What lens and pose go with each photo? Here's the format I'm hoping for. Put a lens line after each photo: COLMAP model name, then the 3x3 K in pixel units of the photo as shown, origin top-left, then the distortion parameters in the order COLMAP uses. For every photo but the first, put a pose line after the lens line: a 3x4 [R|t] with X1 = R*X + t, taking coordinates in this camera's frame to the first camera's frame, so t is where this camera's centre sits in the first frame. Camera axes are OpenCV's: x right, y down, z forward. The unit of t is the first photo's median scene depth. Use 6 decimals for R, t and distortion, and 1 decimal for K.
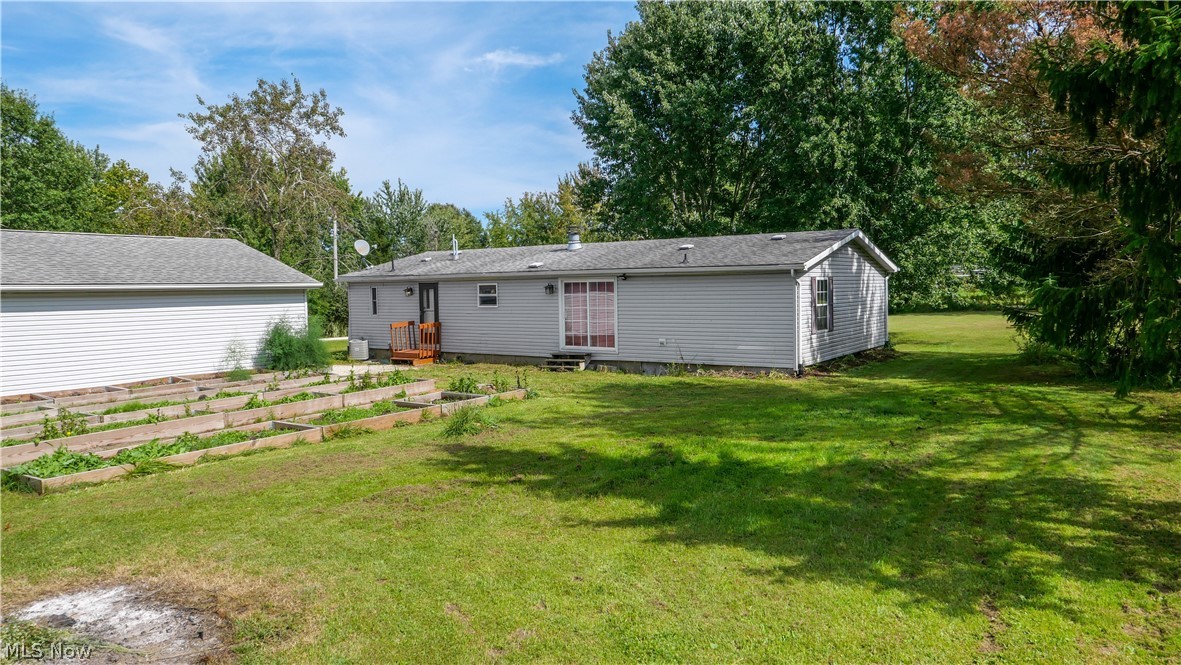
lens RADIAL K [[789.3, 0, 588.1], [0, 789.3, 335.9], [0, 0, 1]] dist [-0.000341, -0.004505]
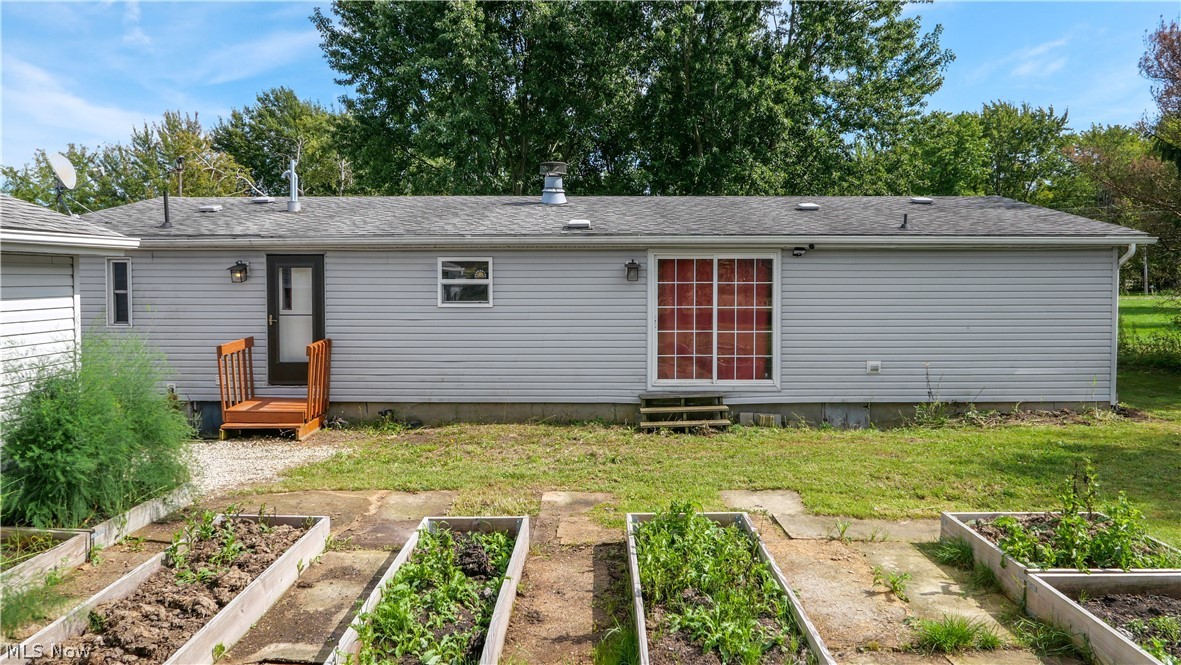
lens RADIAL K [[789.3, 0, 591.1], [0, 789.3, 324.4], [0, 0, 1]] dist [-0.000341, -0.004505]
pose [[0.827542, -0.016779, 0.561153, -0.335012], [0.022572, 0.999739, -0.003393, -0.021881], [-0.560950, 0.015475, 0.827705, 0.551763]]
